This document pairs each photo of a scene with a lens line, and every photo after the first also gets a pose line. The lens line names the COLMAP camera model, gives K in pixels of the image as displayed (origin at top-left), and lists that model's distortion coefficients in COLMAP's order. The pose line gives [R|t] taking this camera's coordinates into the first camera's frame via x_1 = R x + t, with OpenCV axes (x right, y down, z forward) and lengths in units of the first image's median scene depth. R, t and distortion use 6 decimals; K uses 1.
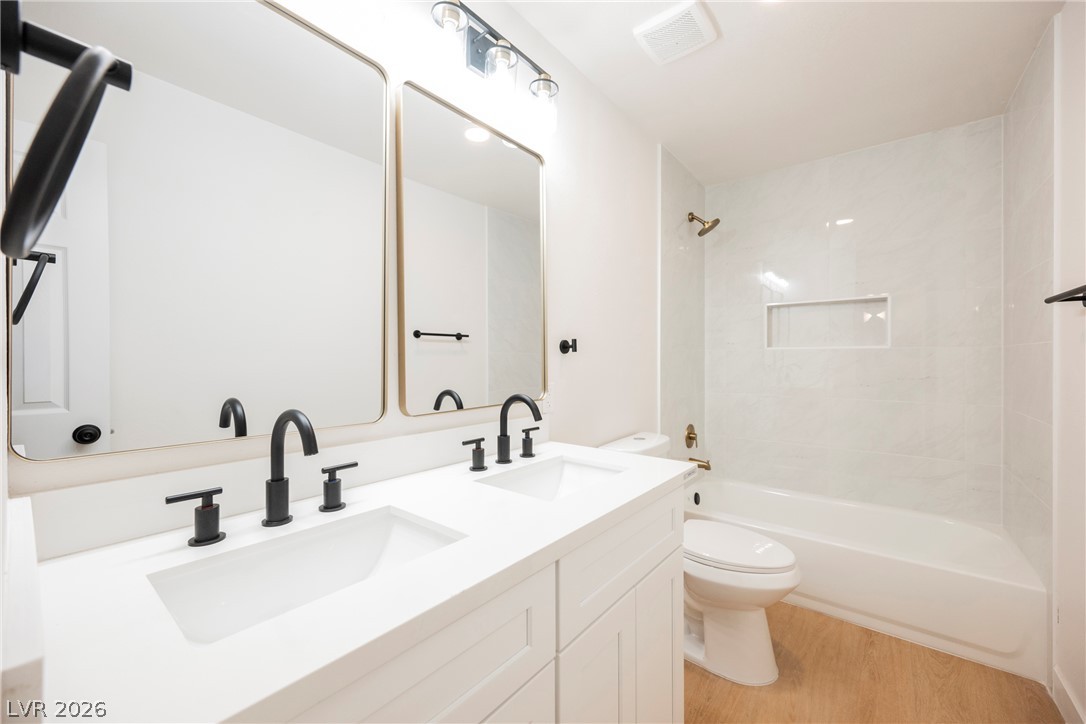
lens RADIAL K [[424.7, 0, 544.7], [0, 424.7, 360.1], [0, 0, 1]] dist [-0.000831, -0.000314]
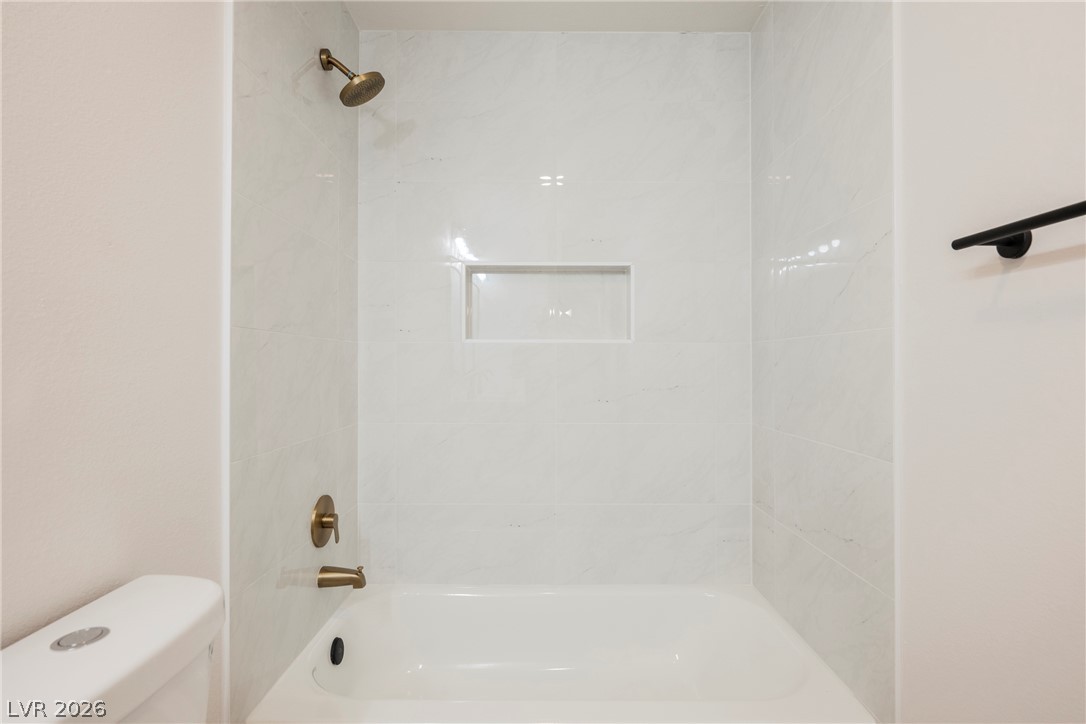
lens RADIAL K [[531.4, 0, 543.2], [0, 531.4, 363.4], [0, 0, 1]] dist [0.001921, 0.000114]
pose [[0.788972, 0.003413, 0.614420, 0.172301], [0.000580, 0.999980, -0.006300, 0.007186], [-0.614429, 0.005327, 0.788954, 0.382846]]
